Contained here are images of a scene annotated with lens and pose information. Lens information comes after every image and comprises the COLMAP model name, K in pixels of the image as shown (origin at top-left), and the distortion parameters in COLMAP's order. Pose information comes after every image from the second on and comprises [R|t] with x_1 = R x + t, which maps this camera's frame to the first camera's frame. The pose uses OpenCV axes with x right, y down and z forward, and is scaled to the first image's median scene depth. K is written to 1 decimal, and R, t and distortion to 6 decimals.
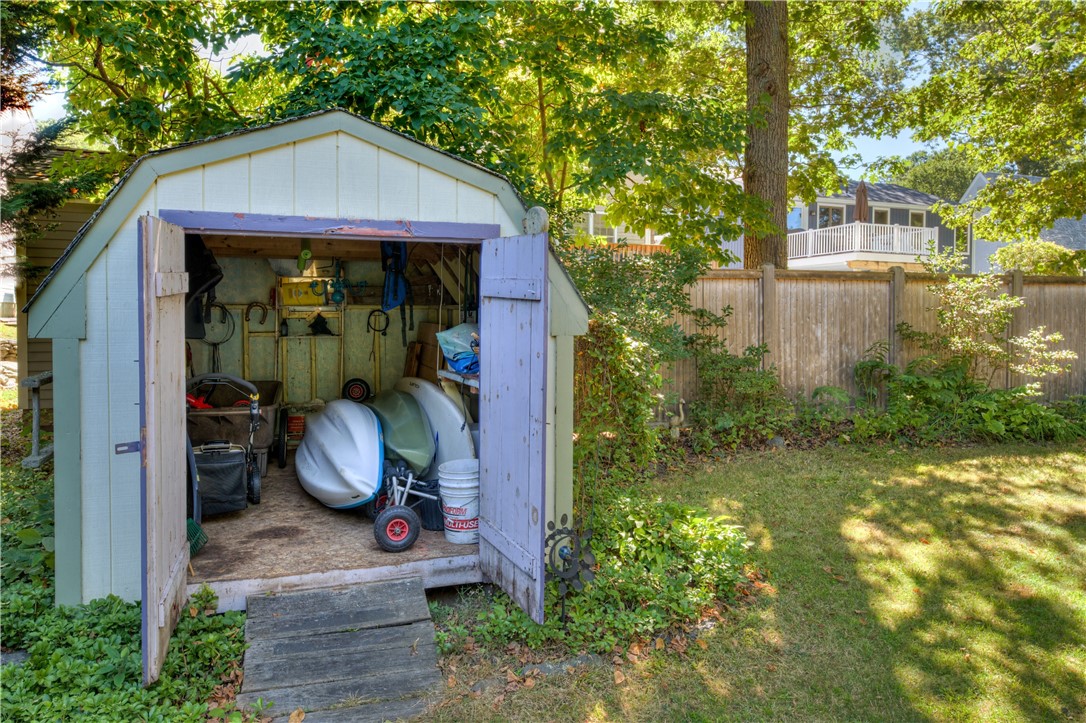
lens RADIAL K [[759.3, 0, 541.9], [0, 759.3, 356.8], [0, 0, 1]] dist [0.004252, 0.000270]
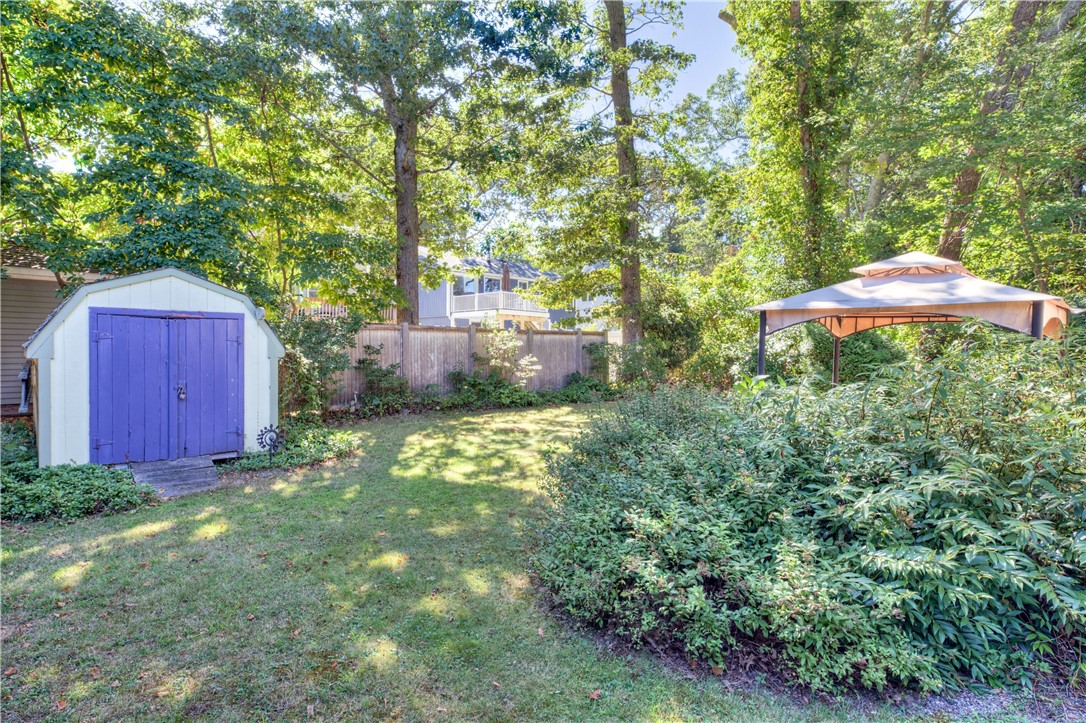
lens RADIAL K [[564.7, 0, 545.3], [0, 564.7, 363.9], [0, 0, 1]] dist [0.001163, -0.000119]
pose [[0.916122, -0.004715, 0.400872, 0.049684], [0.014164, 0.999687, -0.020612, 0.021801], [-0.400649, 0.024561, 0.915902, -0.518052]]
